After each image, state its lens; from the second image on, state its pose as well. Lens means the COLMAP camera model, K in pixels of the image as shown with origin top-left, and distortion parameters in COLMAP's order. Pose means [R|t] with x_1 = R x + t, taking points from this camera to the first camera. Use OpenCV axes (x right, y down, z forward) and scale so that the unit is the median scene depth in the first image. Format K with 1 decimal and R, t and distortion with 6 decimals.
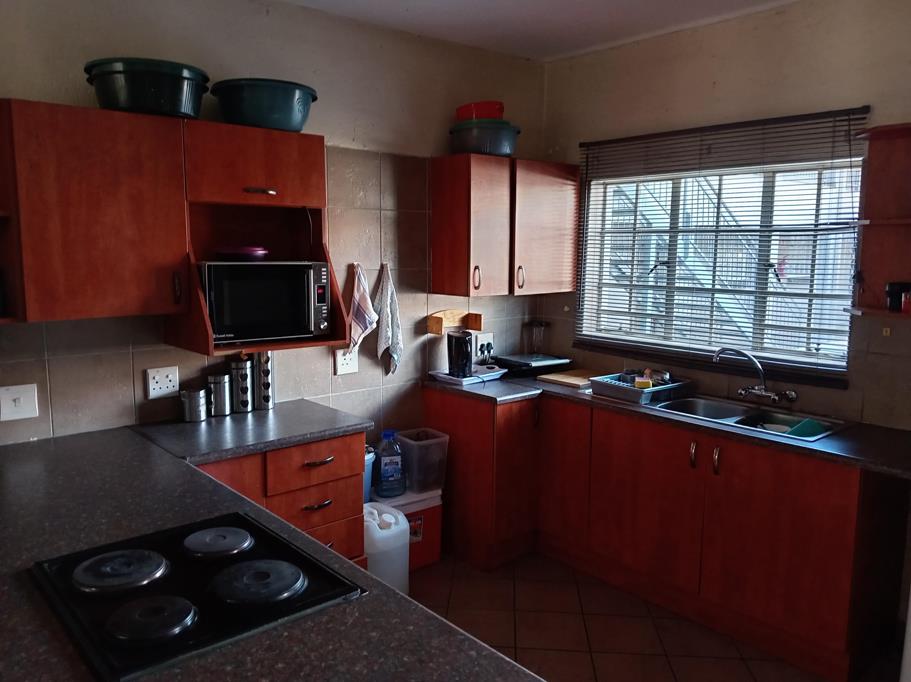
lens RADIAL K [[715.0, 0, 451.7], [0, 715.0, 336.4], [0, 0, 1]] dist [0.103135, -0.192757]
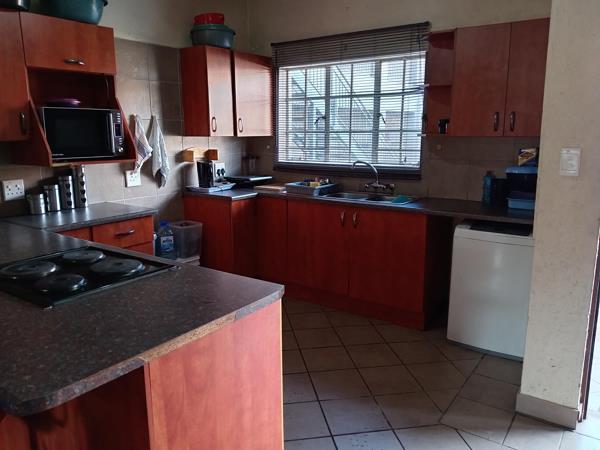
lens RADIAL K [[470.9, 0, 297.5], [0, 470.9, 222.0], [0, 0, 1]] dist [0.103135, -0.192757]
pose [[0.972075, -0.058834, 0.227174, -0.039023], [0.042984, 0.996324, 0.074100, 0.068332], [-0.230699, -0.062266, 0.971031, -0.104121]]
